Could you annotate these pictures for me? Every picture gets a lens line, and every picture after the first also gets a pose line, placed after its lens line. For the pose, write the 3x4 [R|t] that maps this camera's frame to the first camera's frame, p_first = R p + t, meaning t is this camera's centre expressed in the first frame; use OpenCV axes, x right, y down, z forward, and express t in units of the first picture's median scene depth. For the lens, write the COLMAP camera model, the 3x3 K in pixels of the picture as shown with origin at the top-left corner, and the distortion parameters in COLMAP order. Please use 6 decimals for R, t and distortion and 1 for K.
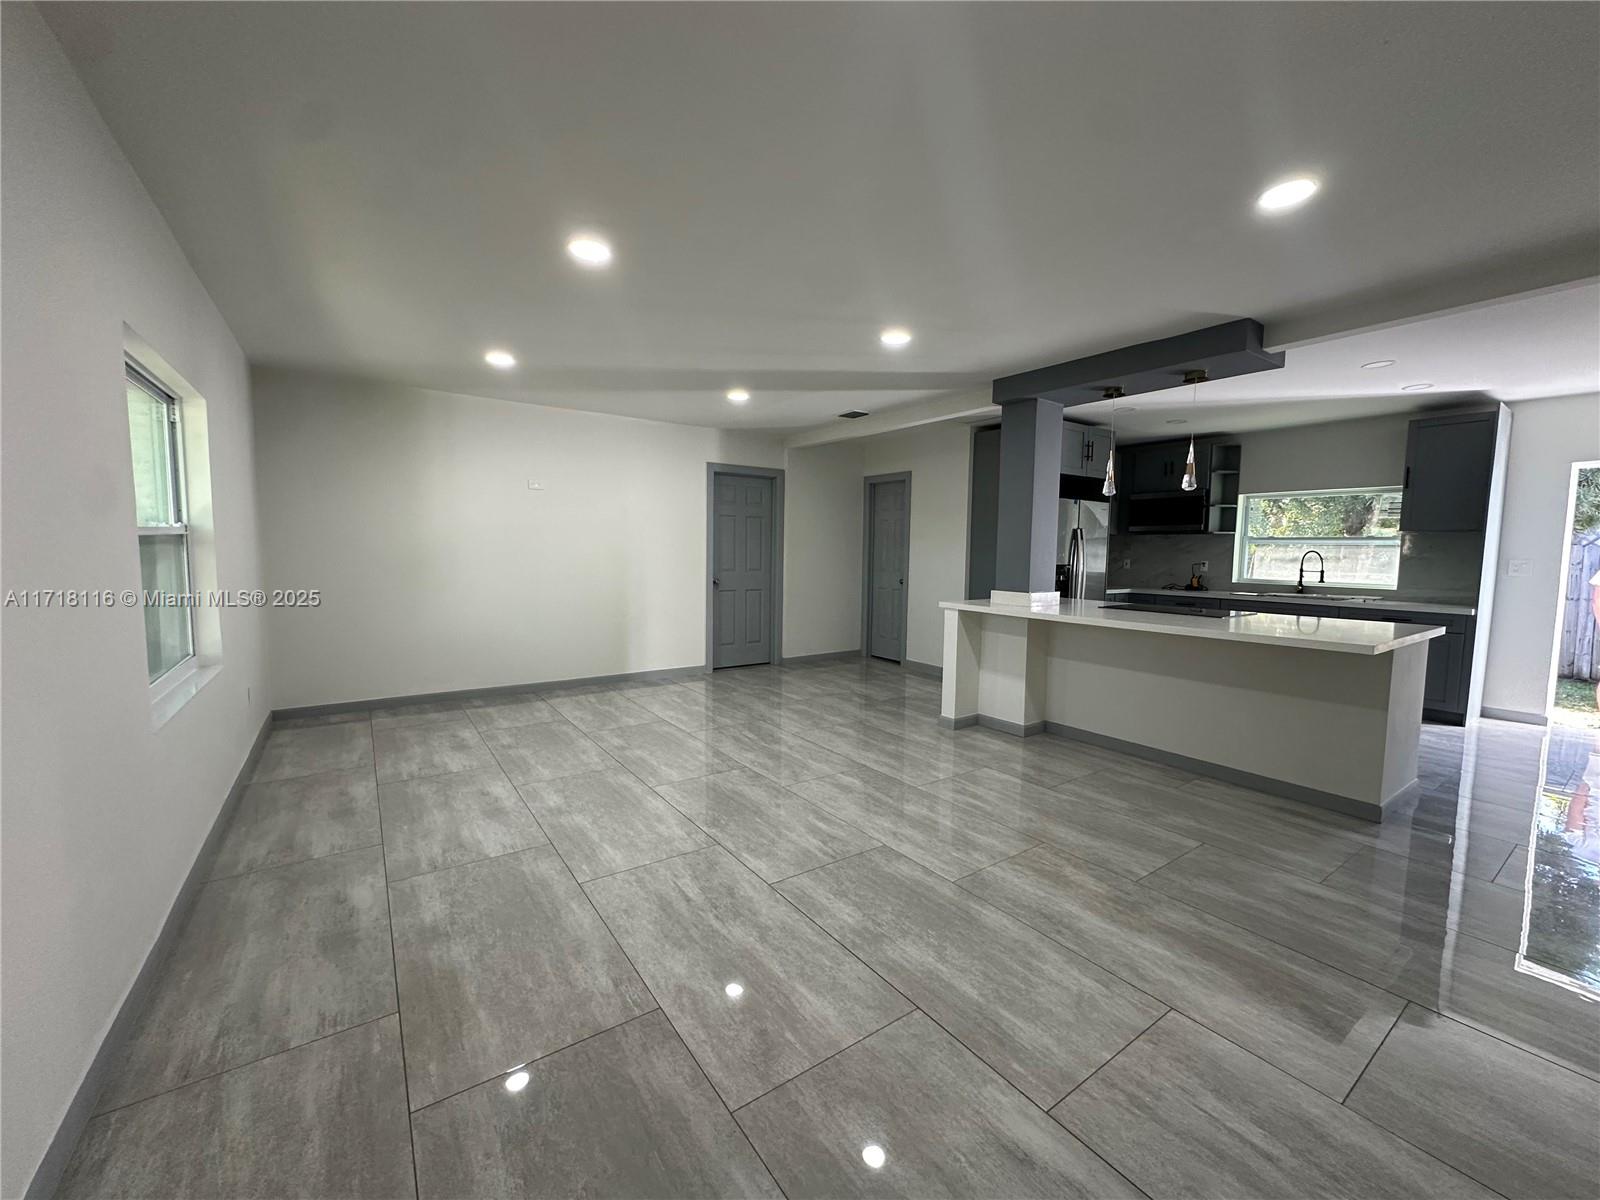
lens RADIAL K [[639.7, 0, 805.1], [0, 639.7, 597.3], [0, 0, 1]] dist [-0.001841, -0.000348]
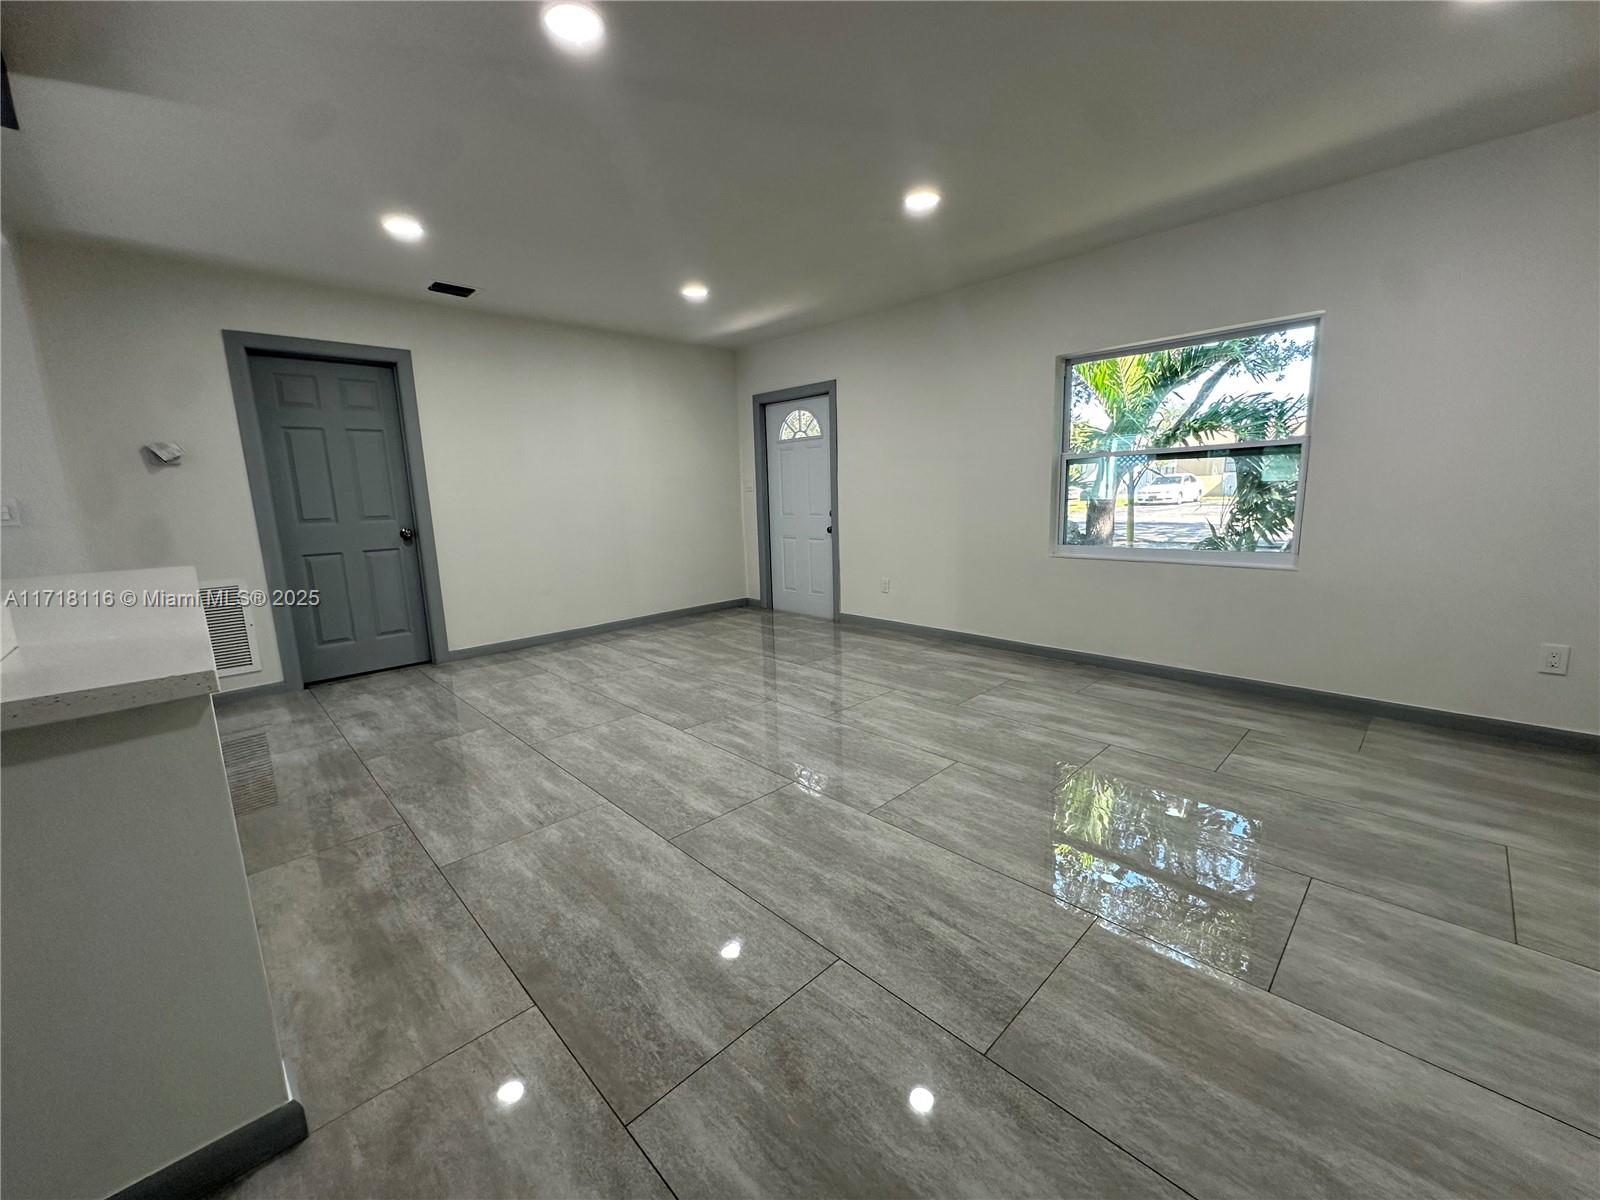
lens RADIAL K [[639.7, 0, 800.5], [0, 639.7, 602.1], [0, 0, 1]] dist [-0.001841, -0.000348]
pose [[-0.988247, 0.040940, -0.147281, 0.062548], [0.003270, 0.968911, 0.247387, -0.096362], [0.152831, 0.243998, -0.957658, 1.747930]]
